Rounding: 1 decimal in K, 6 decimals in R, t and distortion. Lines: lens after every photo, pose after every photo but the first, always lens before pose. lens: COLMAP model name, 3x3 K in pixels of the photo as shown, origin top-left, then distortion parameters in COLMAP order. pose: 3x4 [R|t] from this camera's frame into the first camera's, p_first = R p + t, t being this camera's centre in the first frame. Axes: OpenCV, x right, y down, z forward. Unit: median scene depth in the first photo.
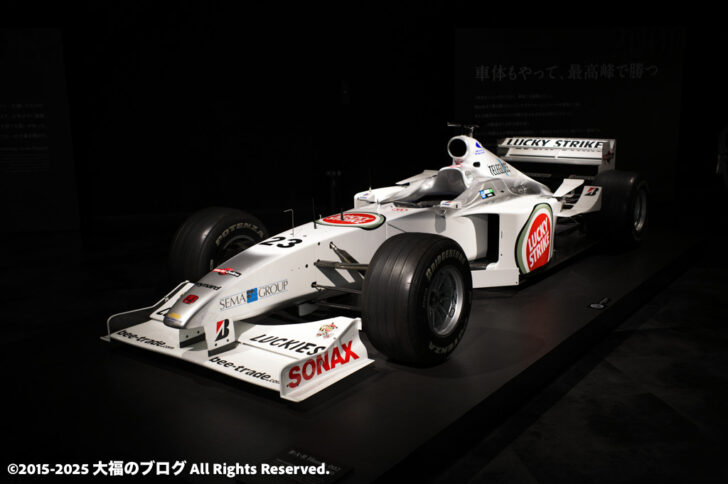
lens RADIAL K [[792.8, 0, 364.0], [0, 792.8, 242.0], [0, 0, 1]] dist [0.005280, 0.028674]
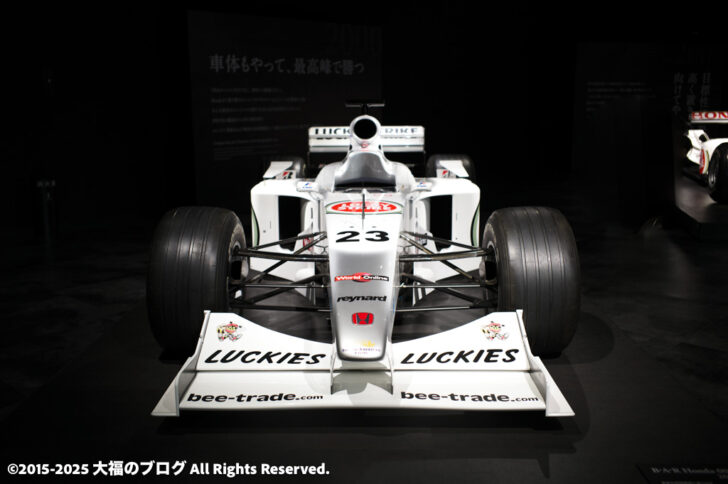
lens RADIAL K [[792.8, 0, 364.0], [0, 792.8, 242.0], [0, 0, 1]] dist [0.005280, 0.028674]
pose [[0.783385, -0.097499, 0.613842, -0.290569], [0.115959, 0.993206, 0.009767, -0.000759], [-0.610624, 0.063529, 0.789368, 0.200276]]
